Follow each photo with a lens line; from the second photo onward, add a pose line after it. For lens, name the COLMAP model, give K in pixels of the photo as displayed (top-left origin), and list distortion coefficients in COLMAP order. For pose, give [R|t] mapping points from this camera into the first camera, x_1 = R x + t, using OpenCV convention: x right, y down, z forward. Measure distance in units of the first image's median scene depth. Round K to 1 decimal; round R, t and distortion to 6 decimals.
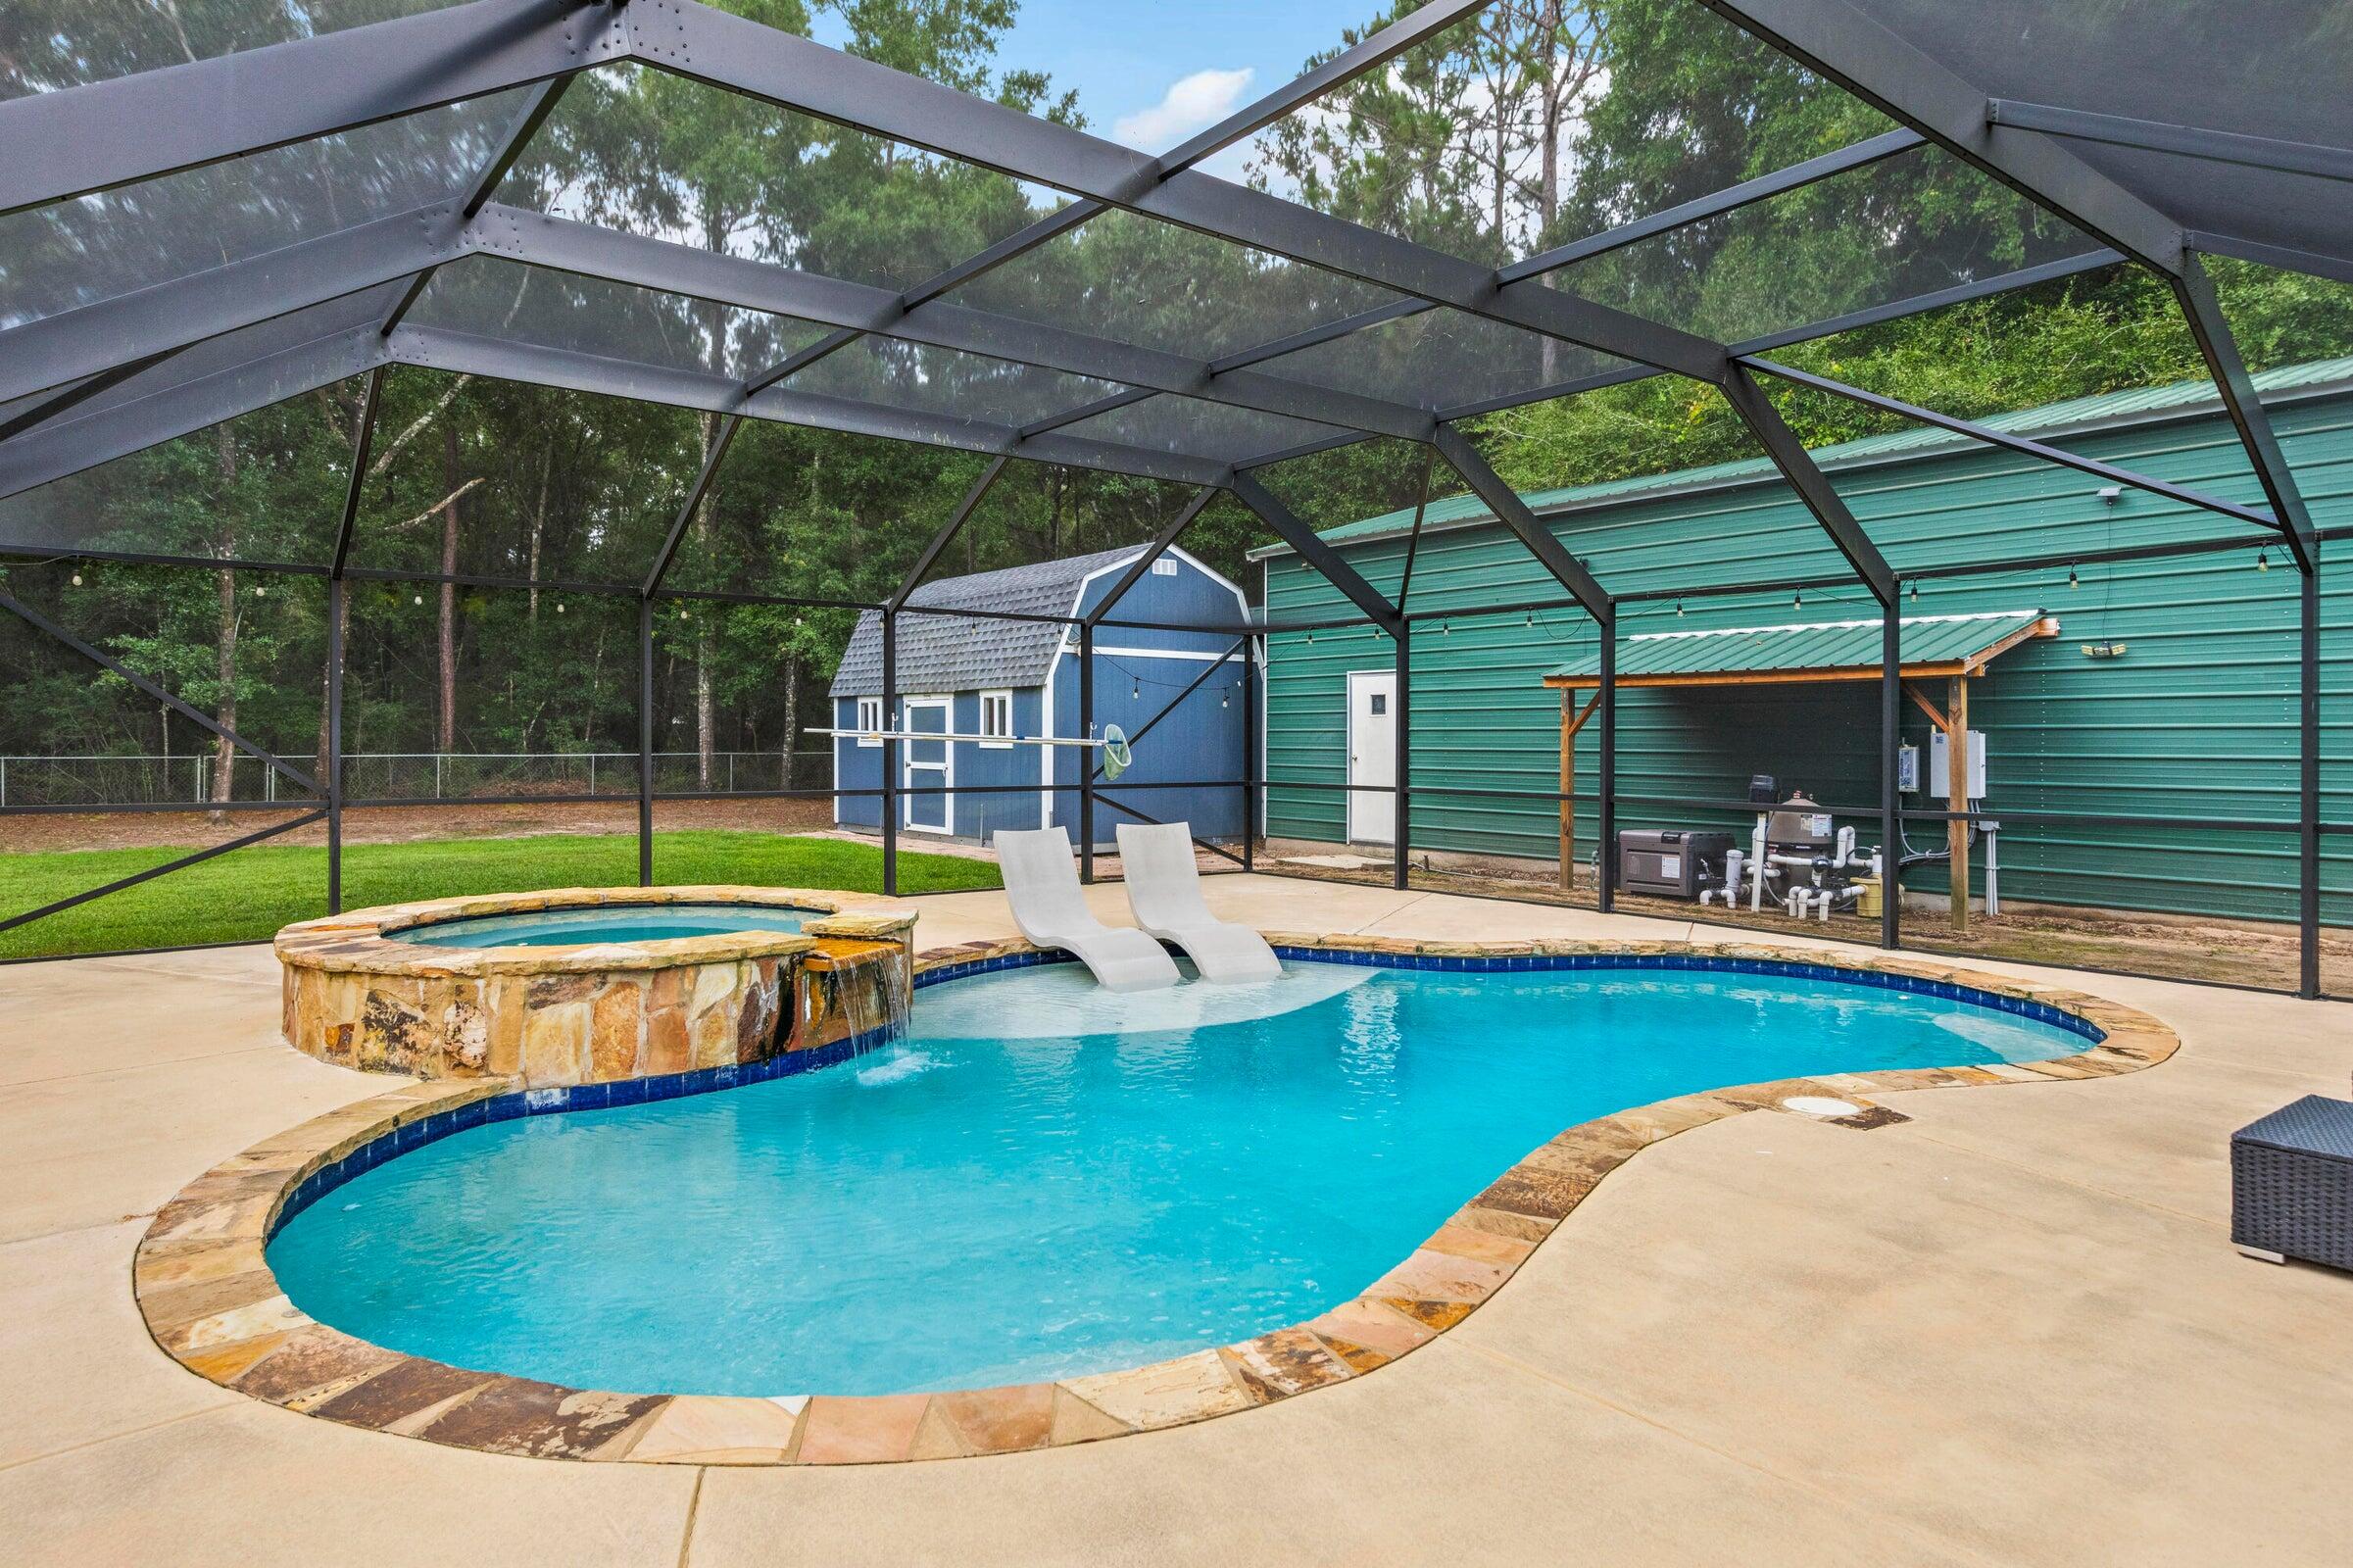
lens RADIAL K [[1386.7, 0, 1180.0], [0, 1386.7, 758.5], [0, 0, 1]] dist [0.006776, 0.001280]
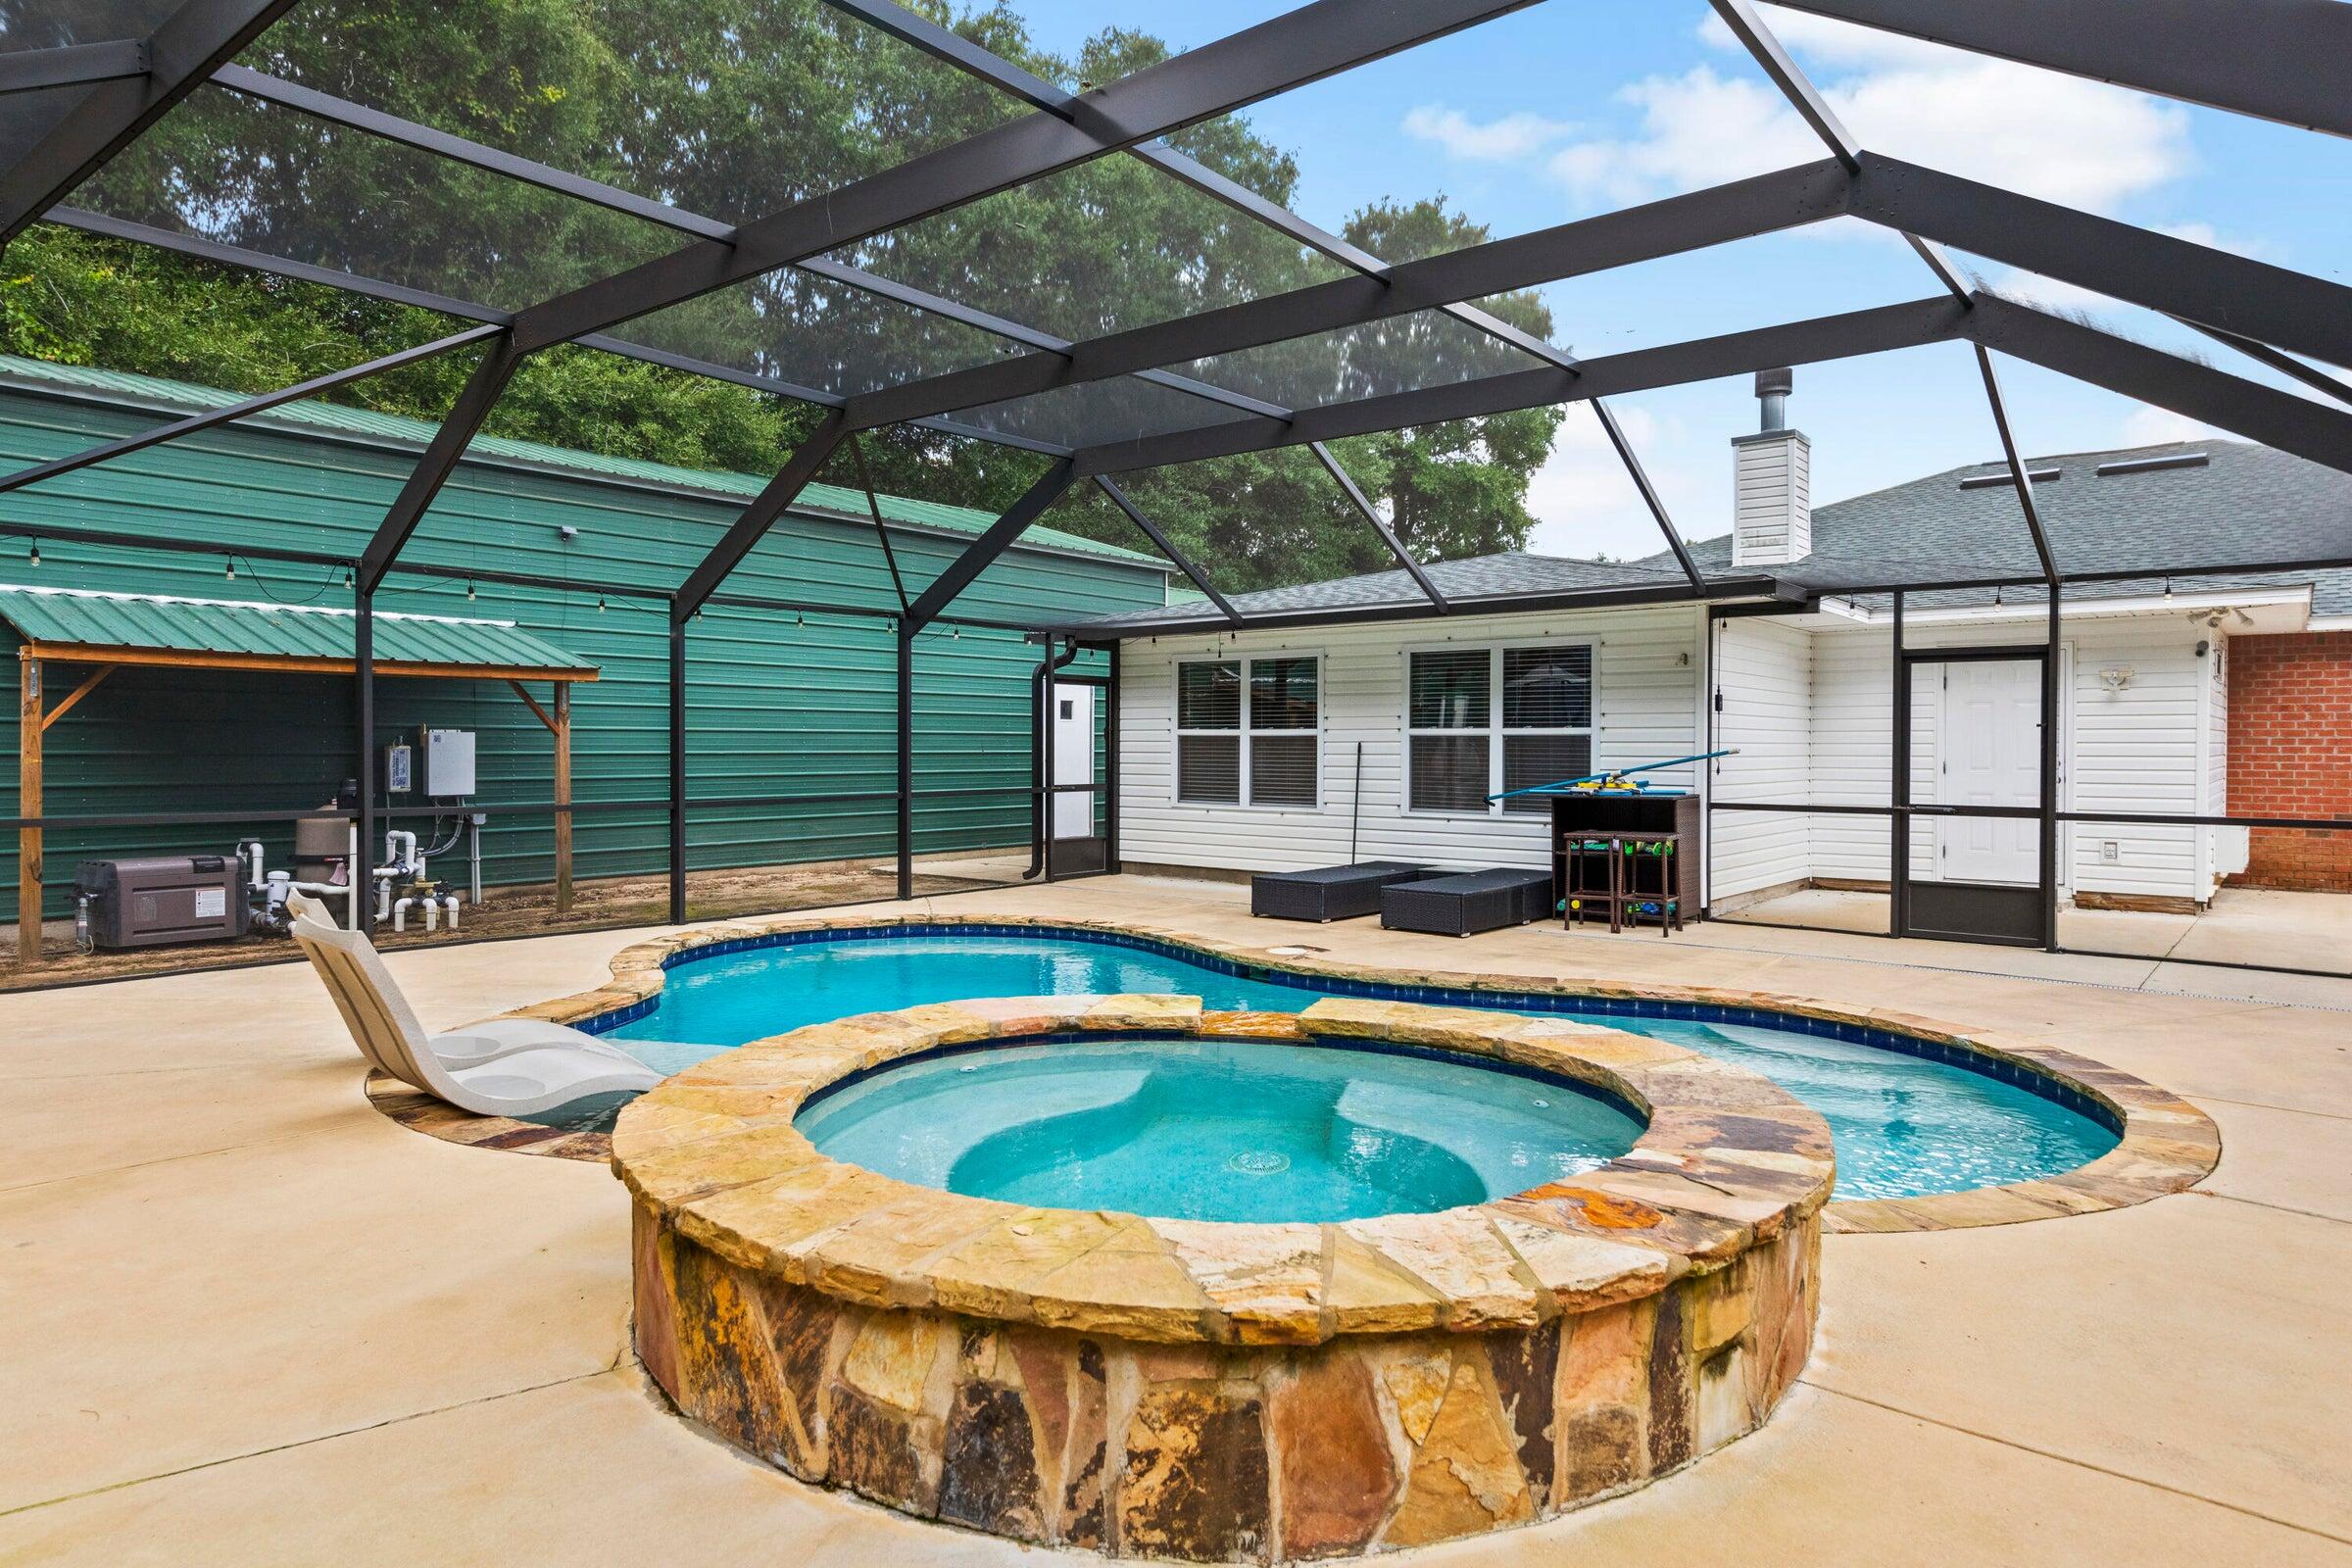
lens RADIAL K [[1418.0, 0, 1173.0], [0, 1418.0, 781.1], [0, 0, 1]] dist [0.002377, 0.000108]
pose [[-0.228738, -0.027949, 0.973087, -0.540358], [0.009079, 0.999483, 0.030841, -0.008846], [-0.973446, 0.015889, -0.228366, 0.671918]]
